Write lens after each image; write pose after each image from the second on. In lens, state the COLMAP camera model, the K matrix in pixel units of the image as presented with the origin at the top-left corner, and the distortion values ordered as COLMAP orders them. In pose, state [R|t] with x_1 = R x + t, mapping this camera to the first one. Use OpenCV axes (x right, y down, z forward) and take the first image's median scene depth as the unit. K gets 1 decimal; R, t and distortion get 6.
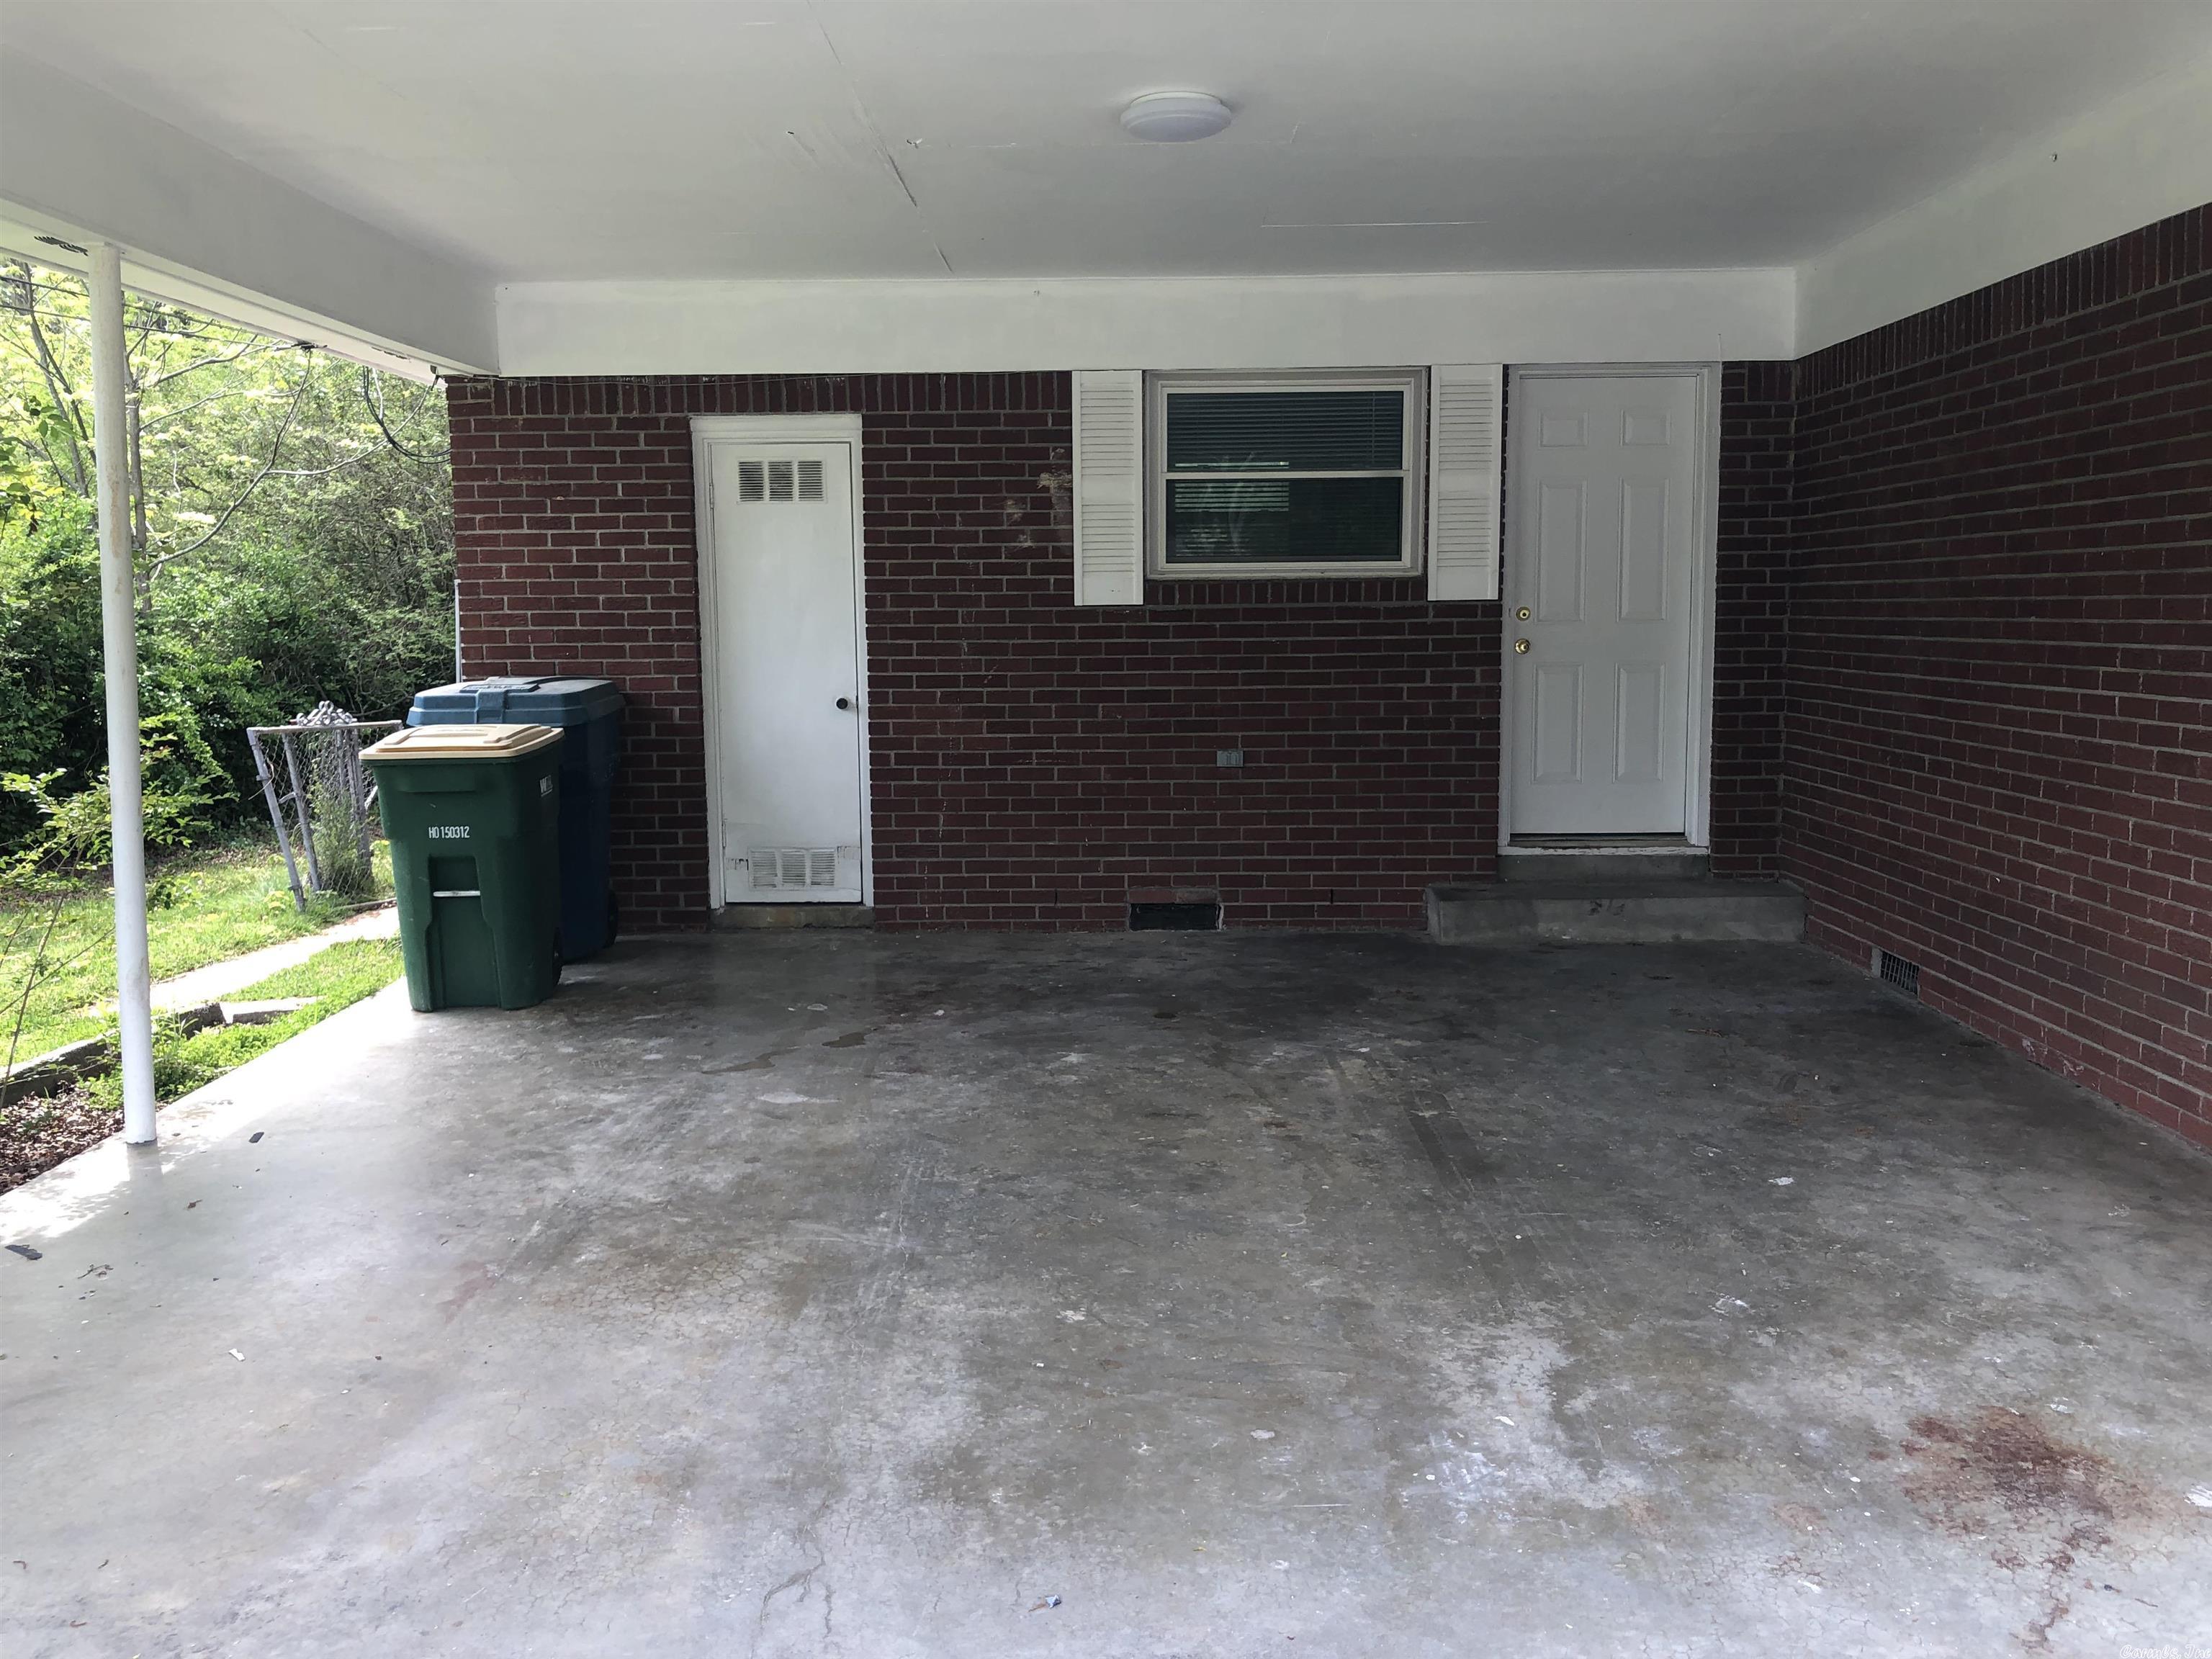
lens RADIAL K [[1822.1, 0, 1103.3], [0, 1822.1, 840.5], [0, 0, 1]] dist [0.047437, -0.051239]
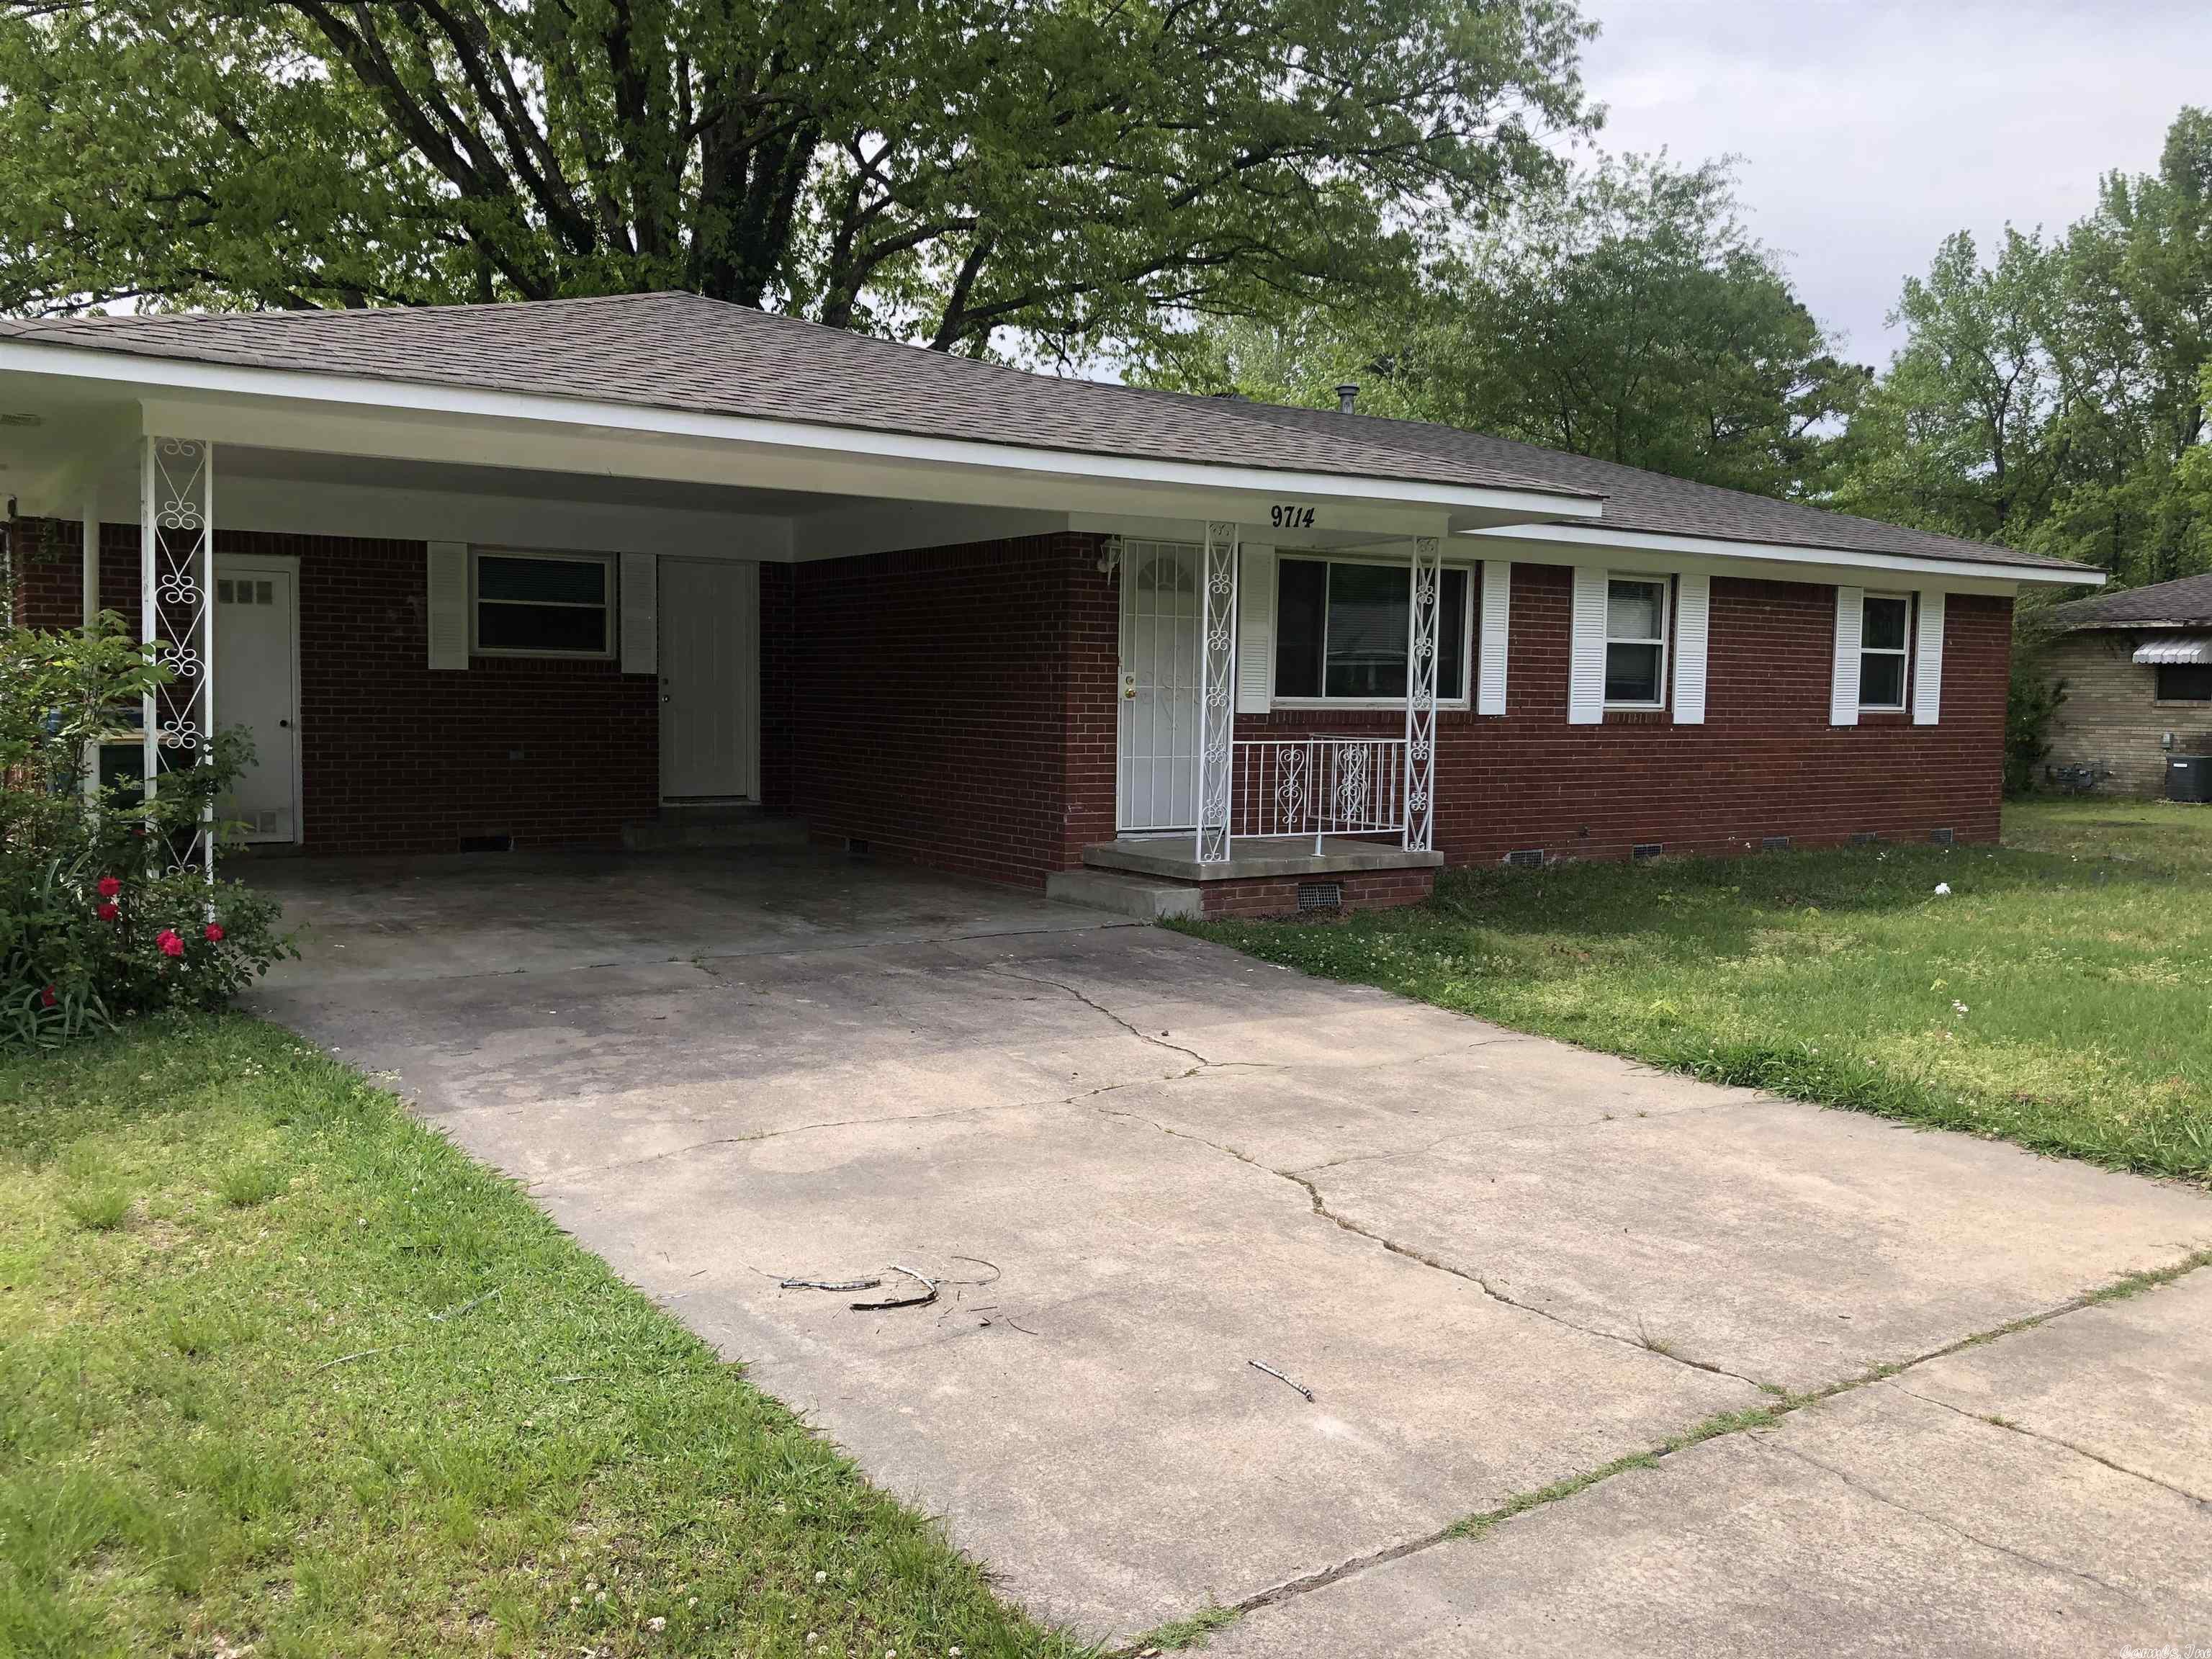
lens RADIAL K [[1822.1, 0, 1108.5], [0, 1822.1, 828.3], [0, 0, 1]] dist [0.047437, -0.051239]
pose [[0.817638, -0.022850, 0.575279, -0.508108], [0.047759, 0.998460, -0.028221, 0.108973], [-0.573748, 0.050549, 0.817470, -0.844751]]
